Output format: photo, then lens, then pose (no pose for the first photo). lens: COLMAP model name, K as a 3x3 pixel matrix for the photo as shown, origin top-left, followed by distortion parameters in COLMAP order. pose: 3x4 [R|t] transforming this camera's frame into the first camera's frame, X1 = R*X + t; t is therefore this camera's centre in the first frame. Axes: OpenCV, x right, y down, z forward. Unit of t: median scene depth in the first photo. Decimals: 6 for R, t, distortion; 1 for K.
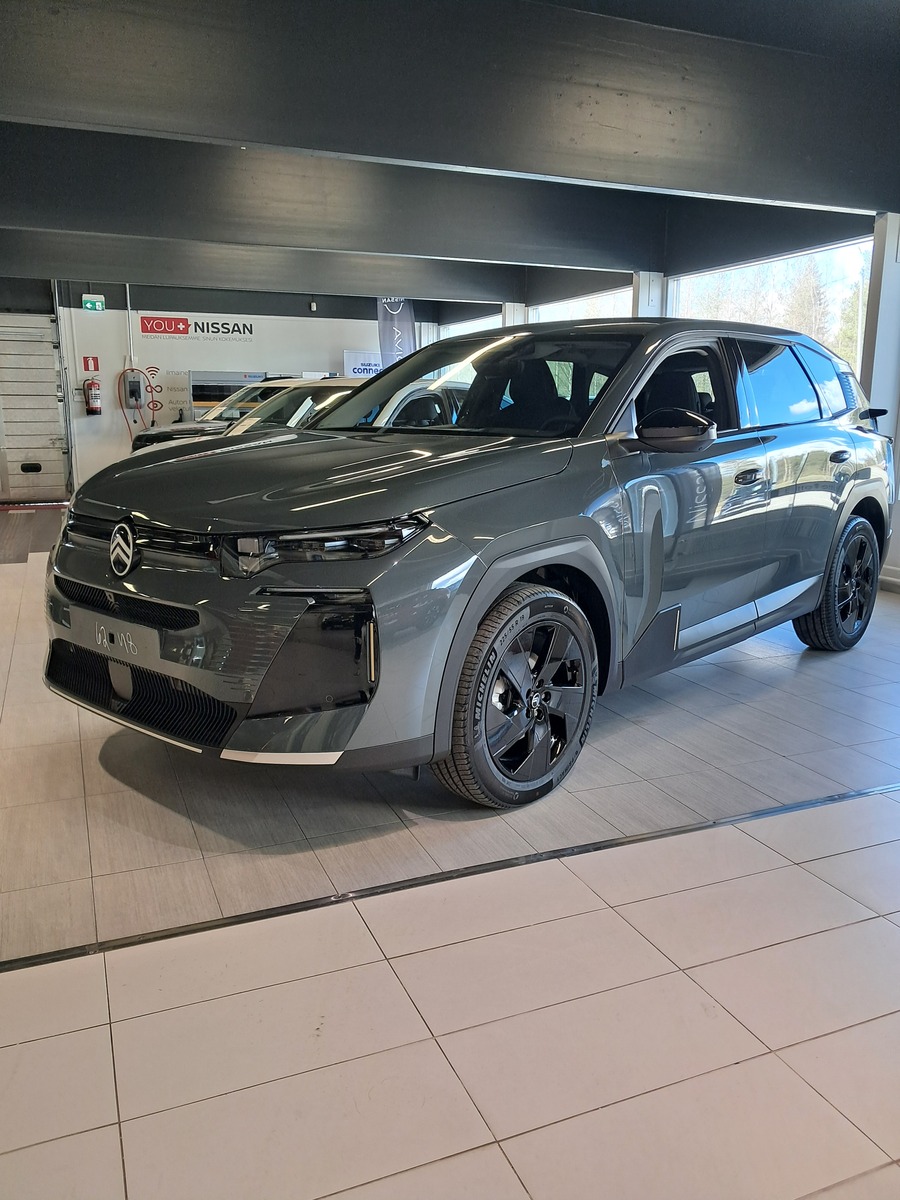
lens RADIAL K [[941.2, 0, 450.0], [0, 941.2, 600.0], [0, 0, 1]] dist [0.002853, 0.002784]
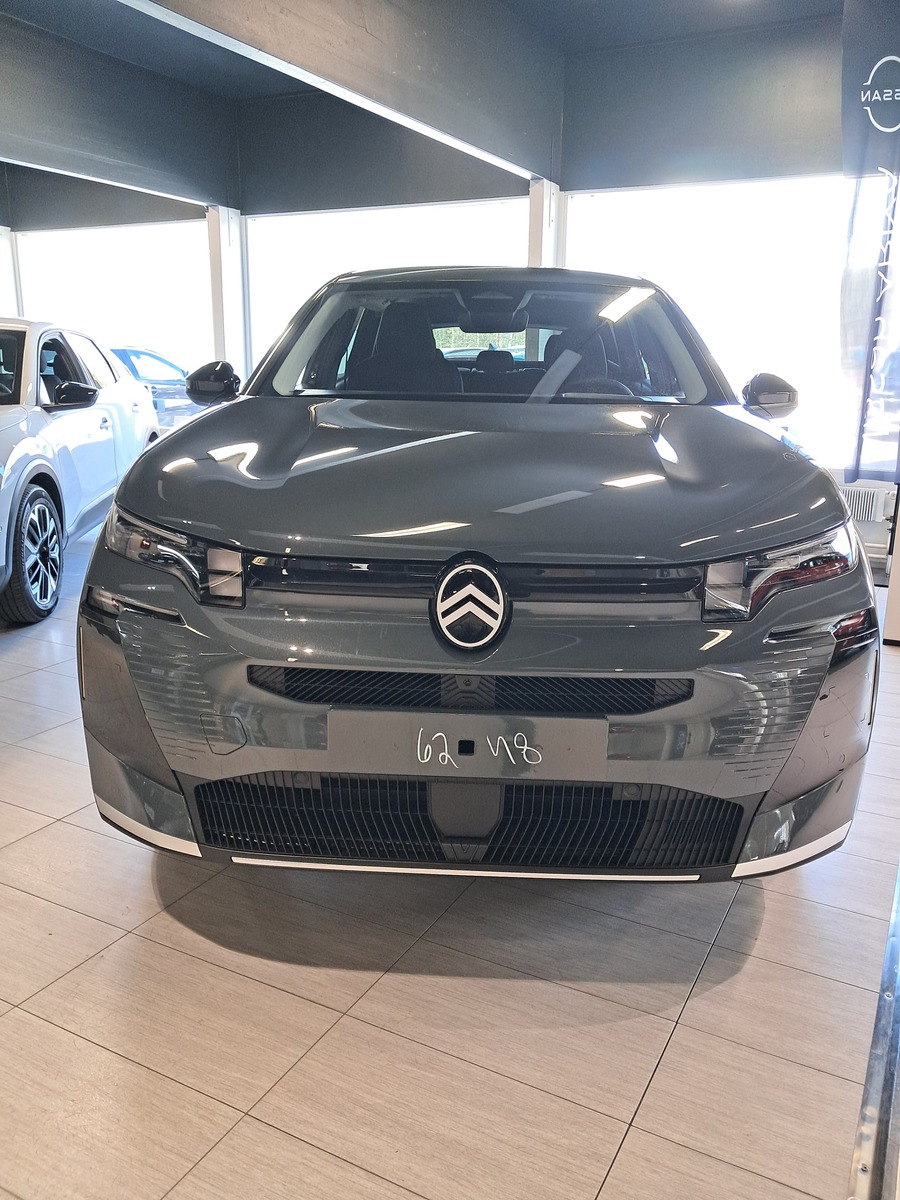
lens RADIAL K [[940.0, 0, 450.8], [0, 940.0, 619.4], [0, 0, 1]] dist [-0.004376, -0.003994]
pose [[0.773177, -0.154669, 0.615041, -0.698846], [0.111867, 0.987859, 0.107796, -0.106152], [-0.624247, -0.014543, 0.781092, 0.506165]]
